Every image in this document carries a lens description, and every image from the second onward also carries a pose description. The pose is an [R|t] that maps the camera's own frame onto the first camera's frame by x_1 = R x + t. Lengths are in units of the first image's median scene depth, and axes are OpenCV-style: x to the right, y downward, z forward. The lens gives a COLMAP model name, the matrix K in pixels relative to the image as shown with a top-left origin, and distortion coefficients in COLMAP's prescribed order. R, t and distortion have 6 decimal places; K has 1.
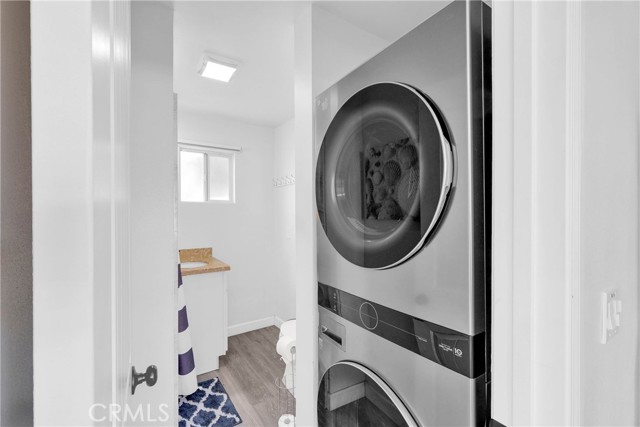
lens RADIAL K [[280.1, 0, 317.8], [0, 280.1, 215.2], [0, 0, 1]] dist [0.000745, 0.000041]
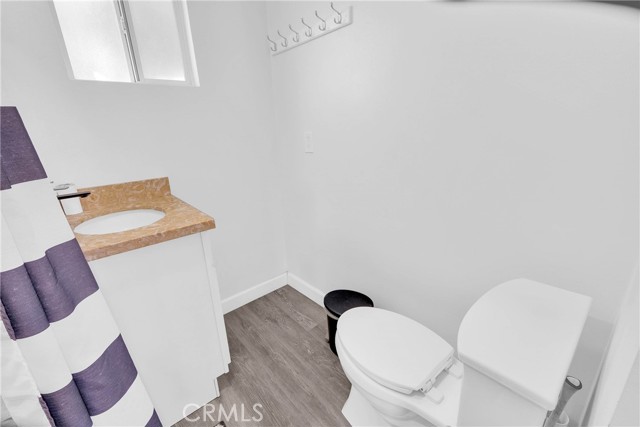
lens RADIAL K [[280.1, 0, 314.9], [0, 280.1, 214.4], [0, 0, 1]] dist [0.000745, 0.000041]
pose [[0.994059, -0.068717, 0.084406, -0.174733], [0.041250, 0.955502, 0.292085, 0.045898], [-0.100721, -0.286868, 0.952661, 0.513491]]
